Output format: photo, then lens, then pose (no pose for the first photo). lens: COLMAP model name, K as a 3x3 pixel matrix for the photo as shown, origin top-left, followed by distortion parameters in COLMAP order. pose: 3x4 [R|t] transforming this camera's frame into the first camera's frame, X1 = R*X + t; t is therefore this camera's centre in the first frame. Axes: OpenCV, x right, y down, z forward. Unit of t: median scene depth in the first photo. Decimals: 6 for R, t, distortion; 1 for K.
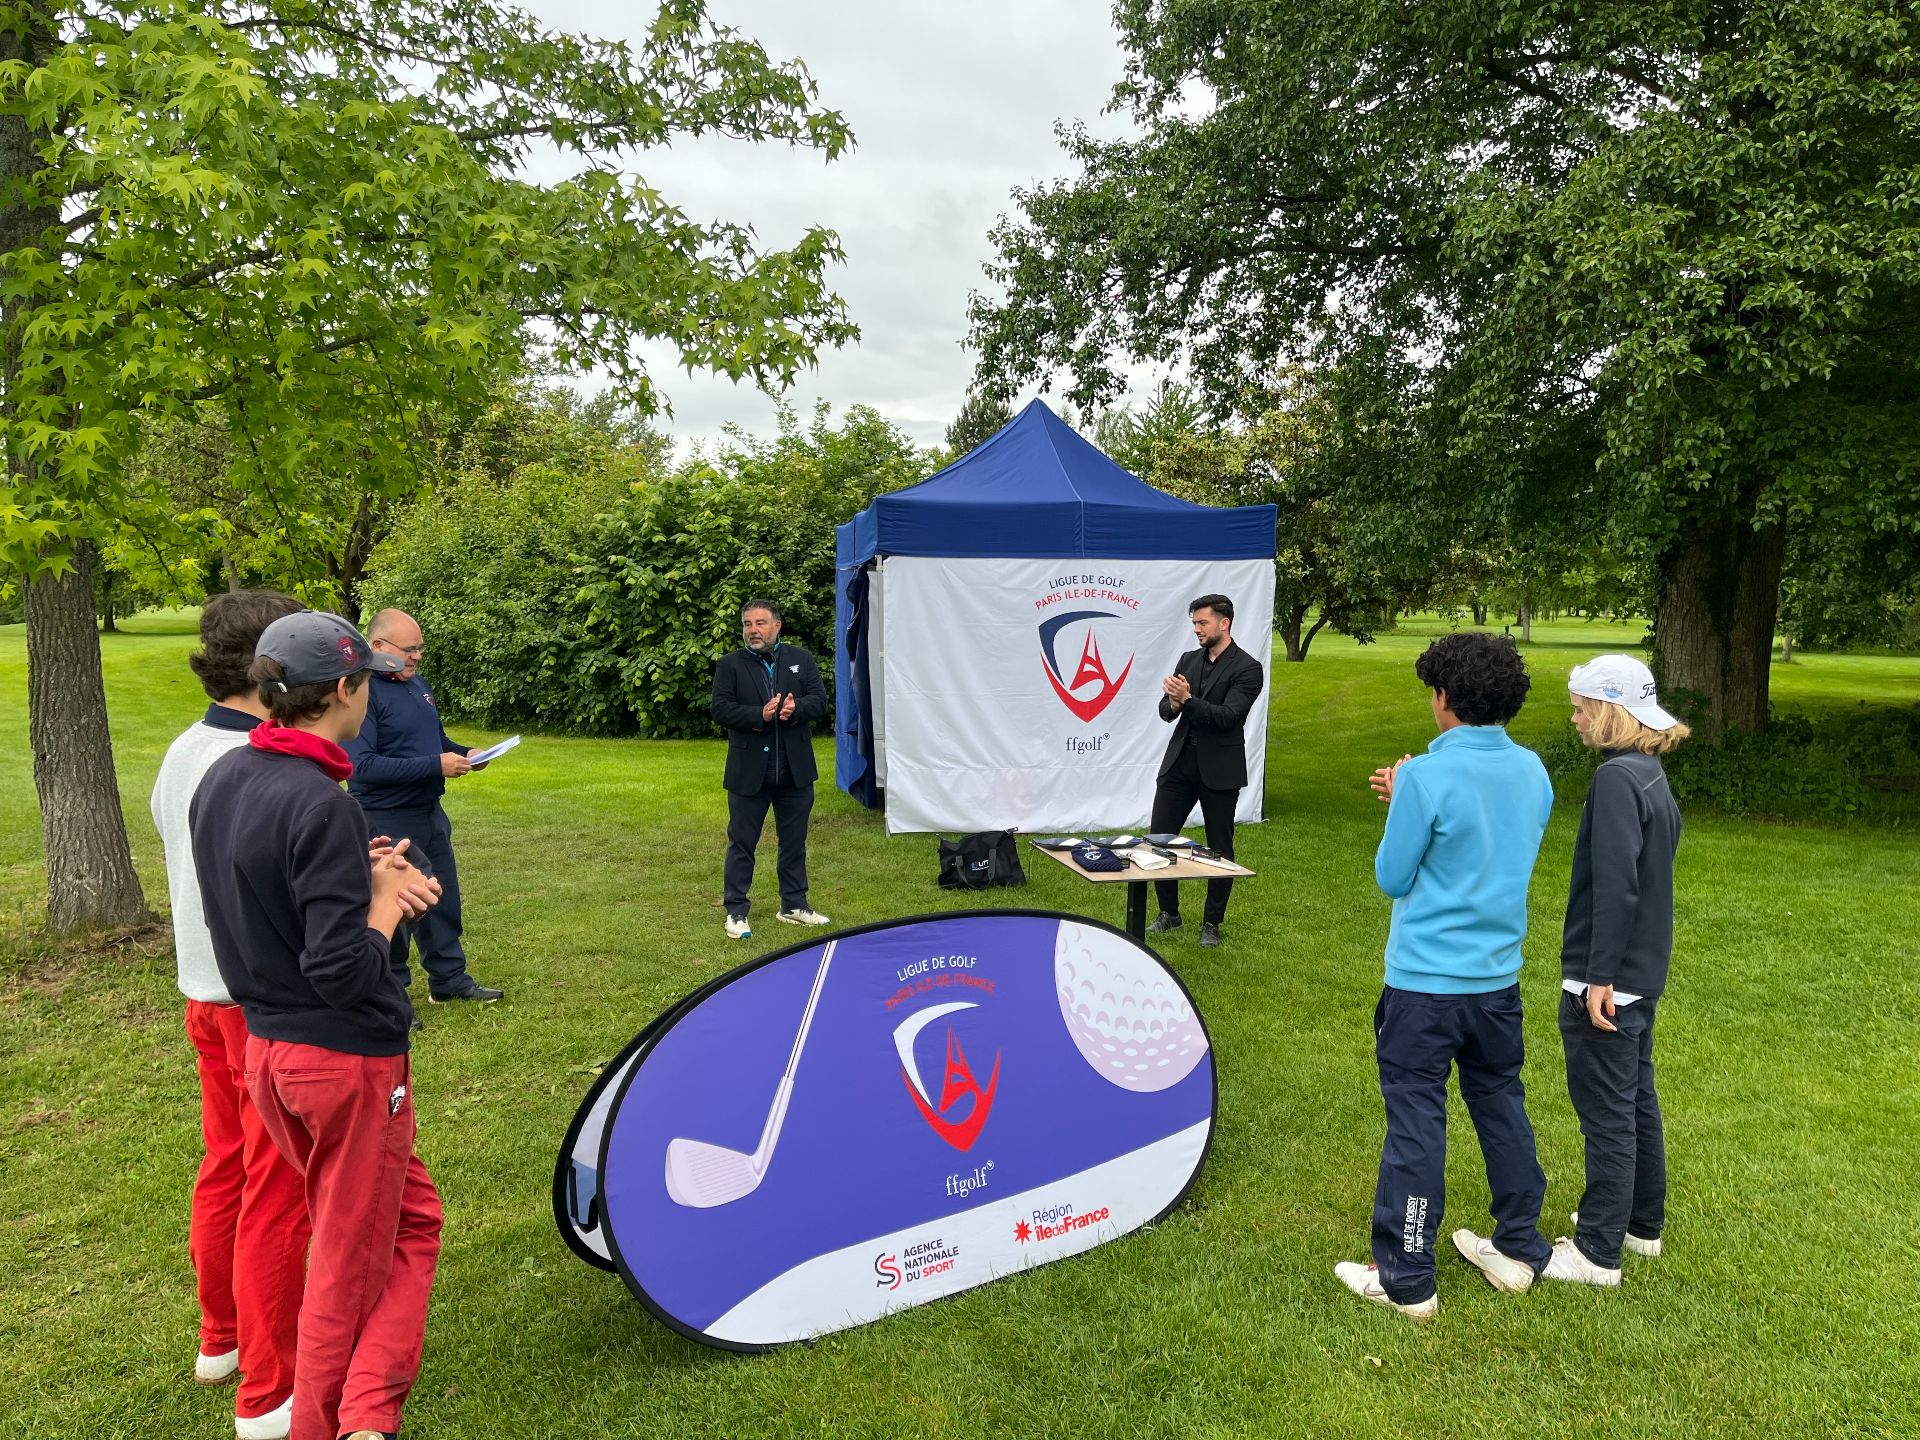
lens RADIAL K [[1408.2, 0, 992.5], [0, 1408.2, 708.0], [0, 0, 1]] dist [-0.000094, -0.002942]
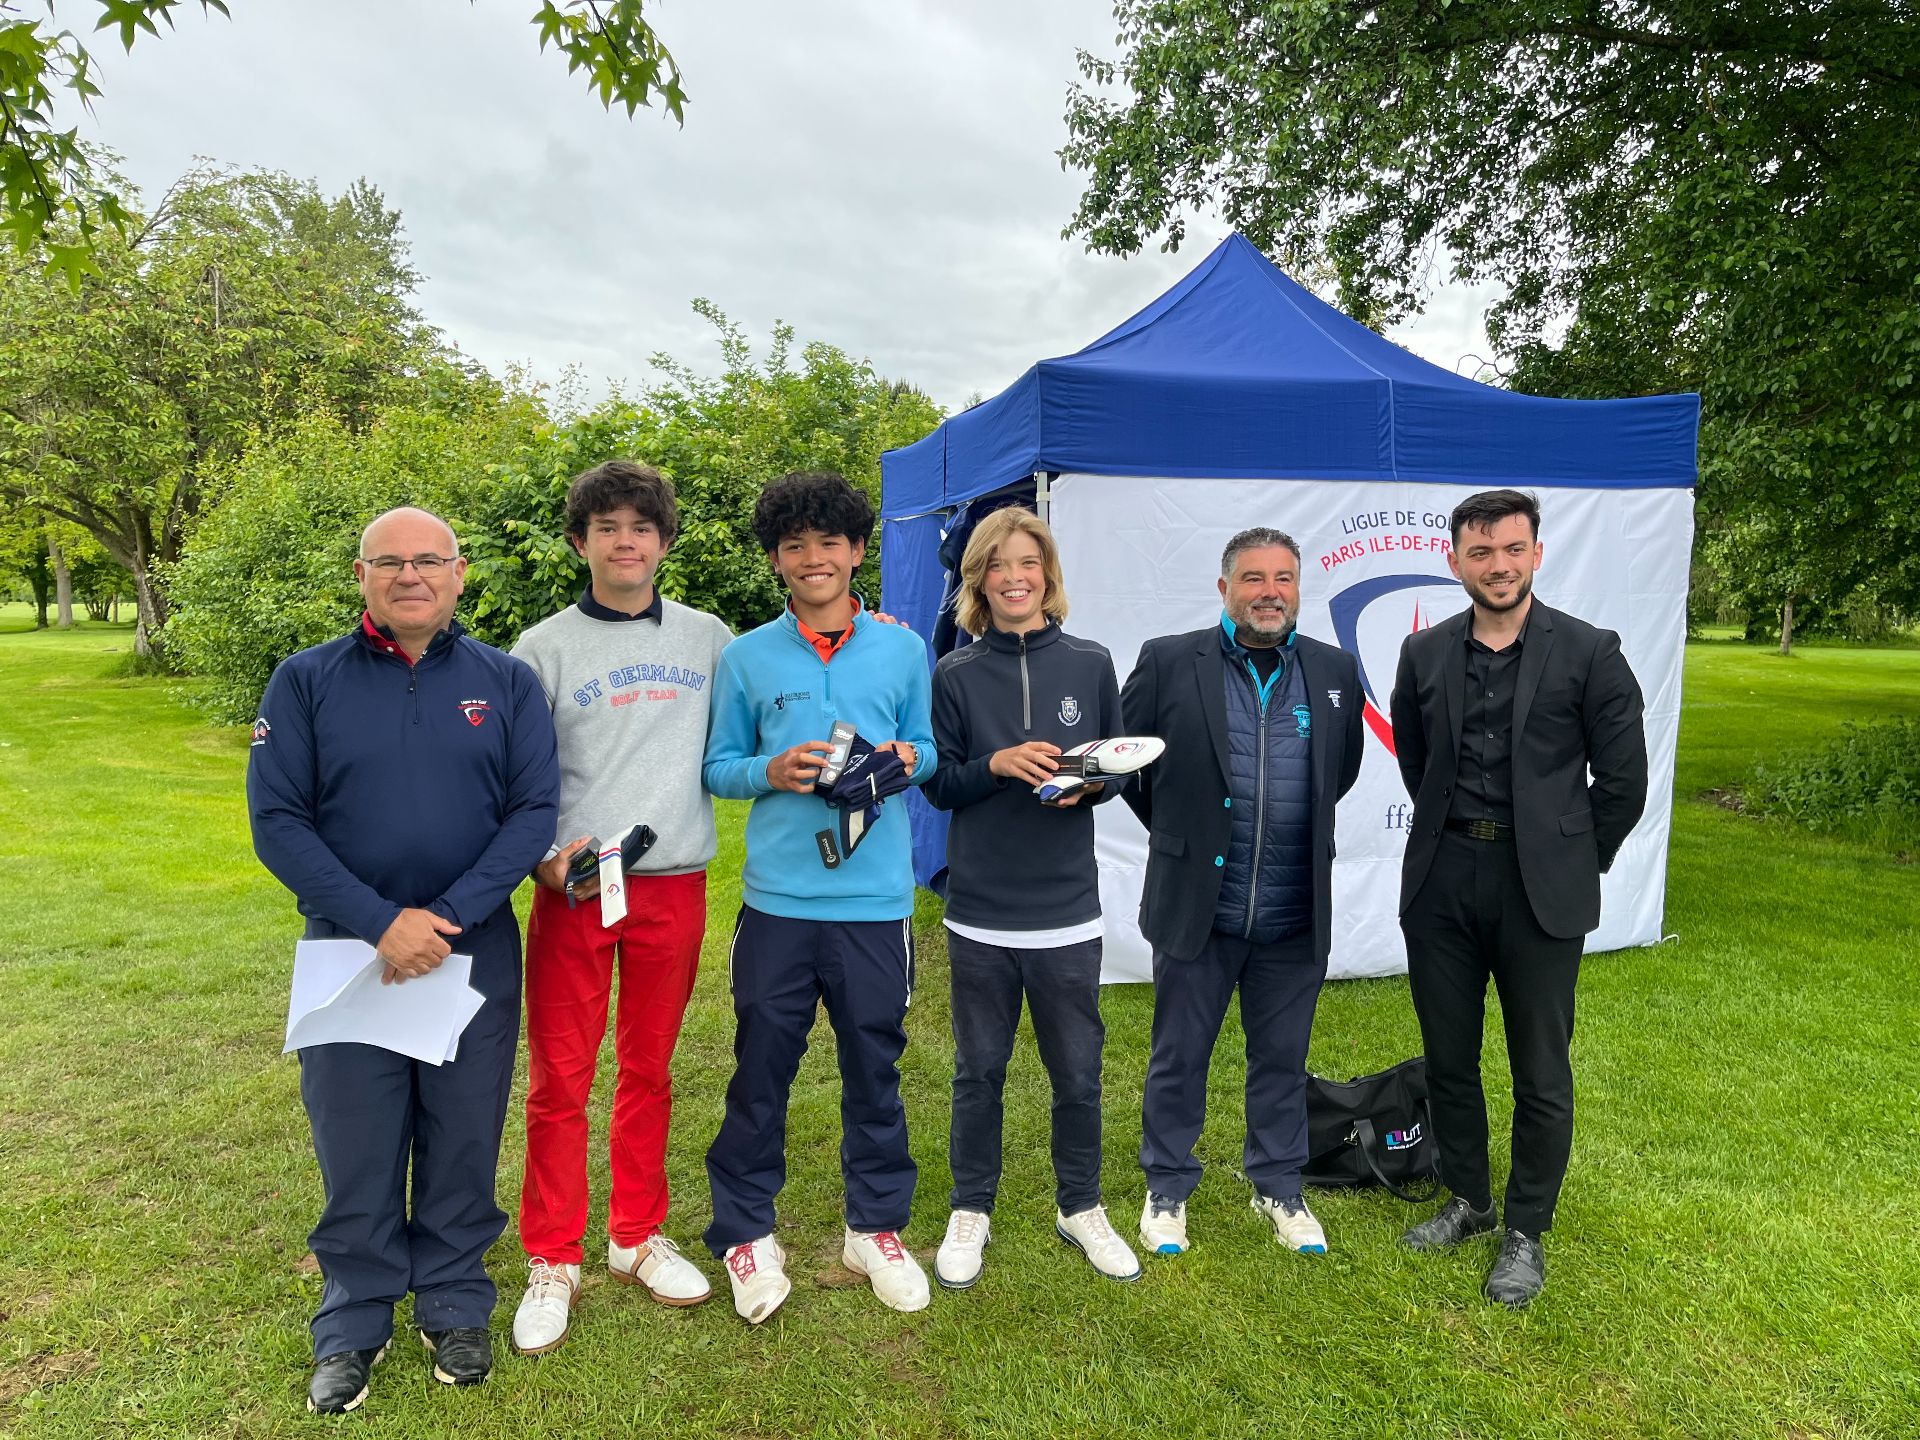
lens RADIAL K [[1423.5, 0, 959.8], [0, 1423.5, 705.4], [0, 0, 1]] dist [0.029011, -0.003586]
pose [[0.998734, -0.008641, 0.049565, -0.072488], [0.008582, 0.999962, 0.001405, -0.010950], [-0.049576, -0.000978, 0.998770, 0.240448]]
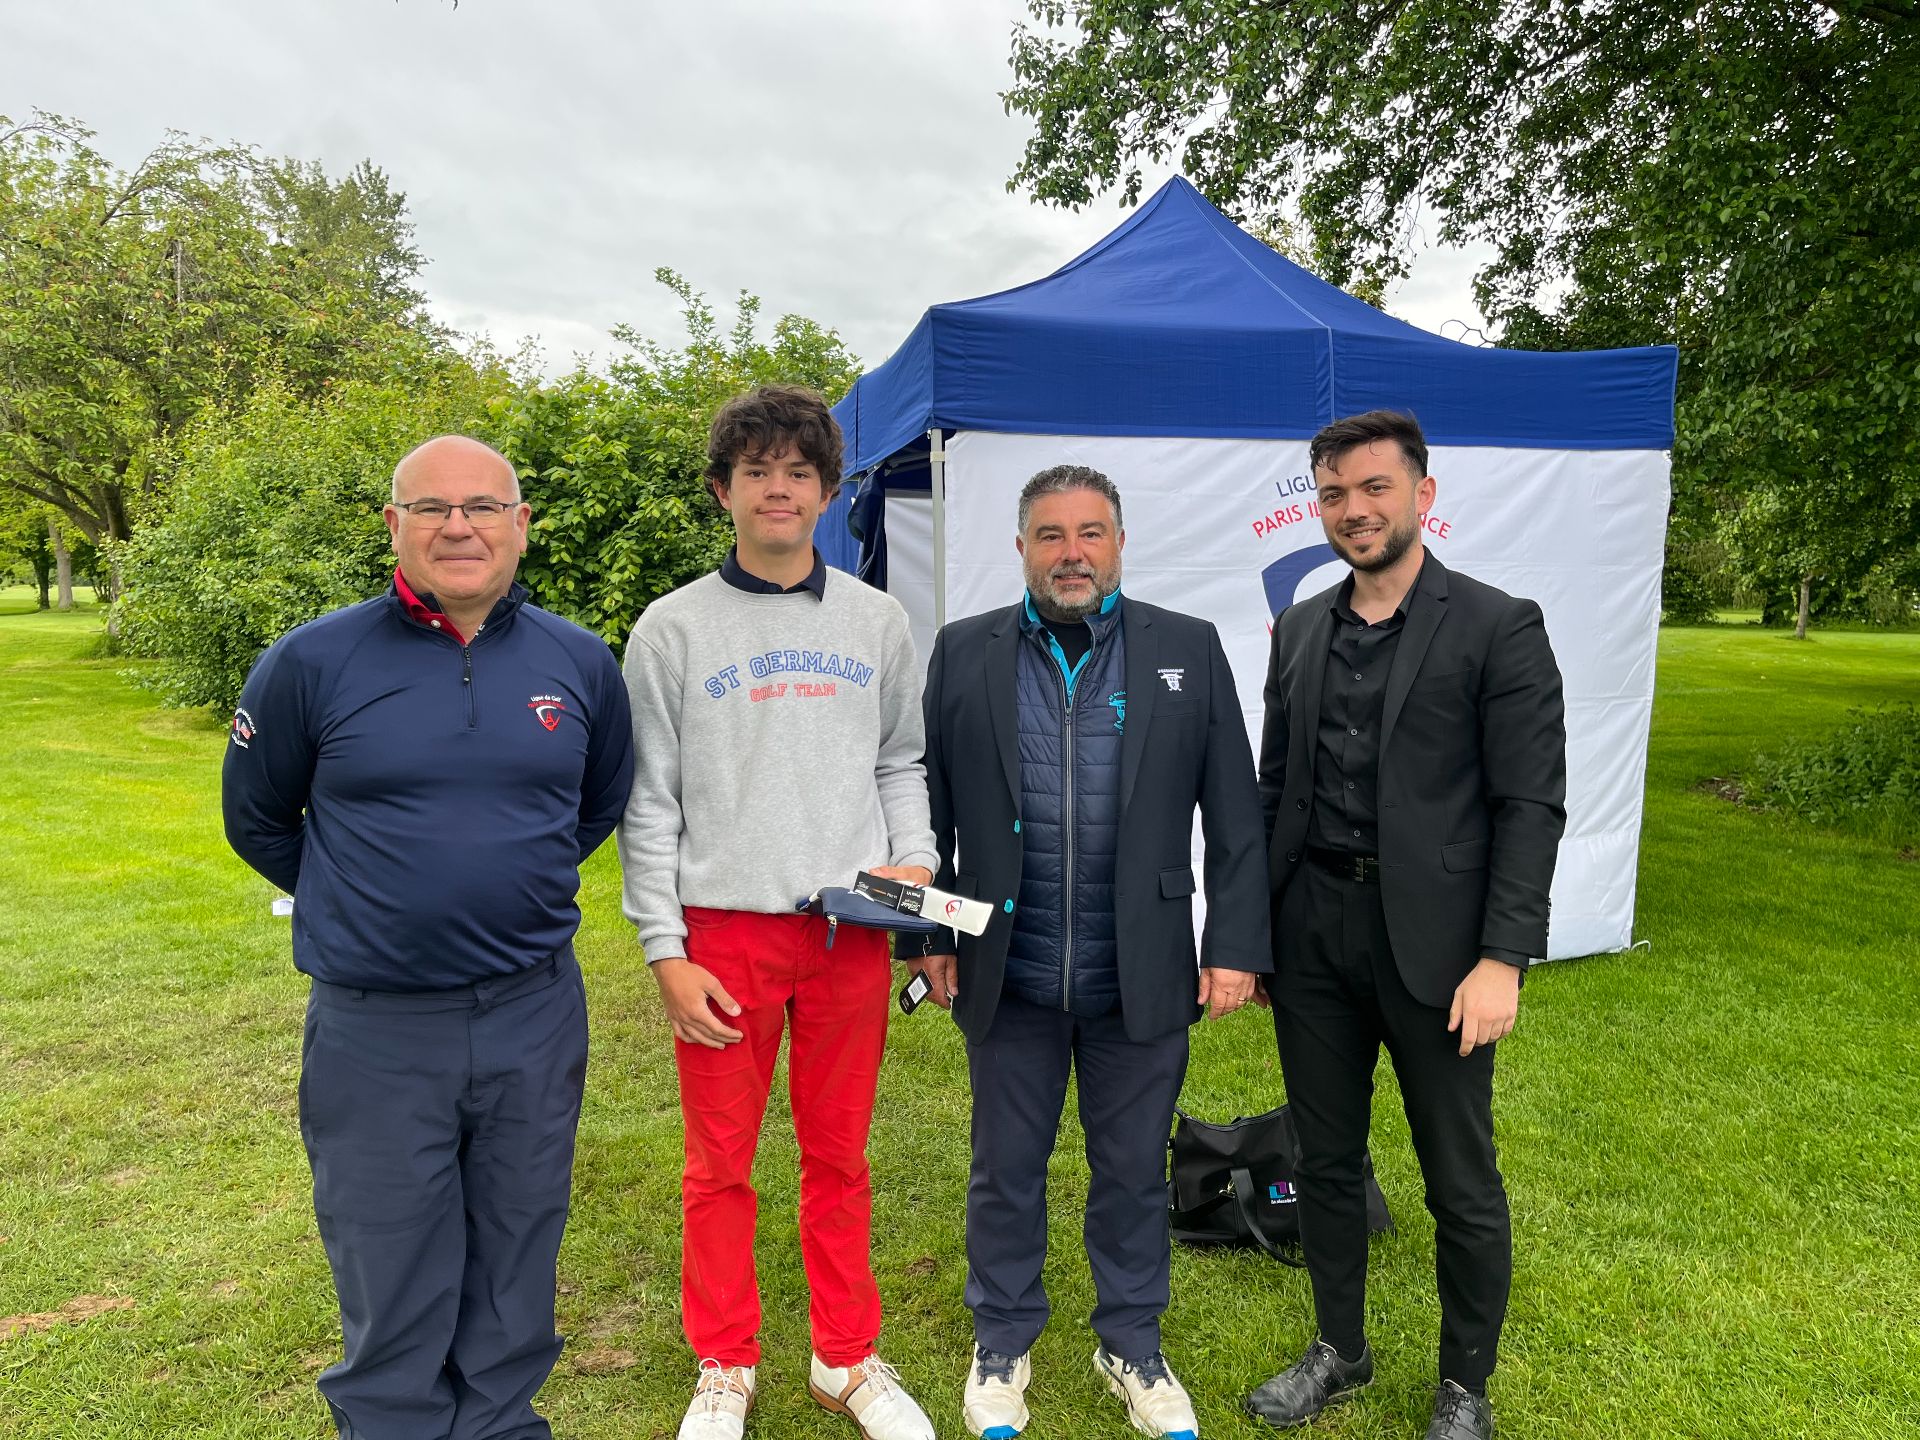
lens RADIAL K [[1425.0, 0, 938.6], [0, 1425.0, 708.1], [0, 0, 1]] dist [0.027726, -0.006364]
pose [[0.999561, -0.006831, 0.028814, -0.048938], [0.006418, 0.999876, 0.014408, -0.010451], [-0.028909, -0.014217, 0.999481, 0.265914]]
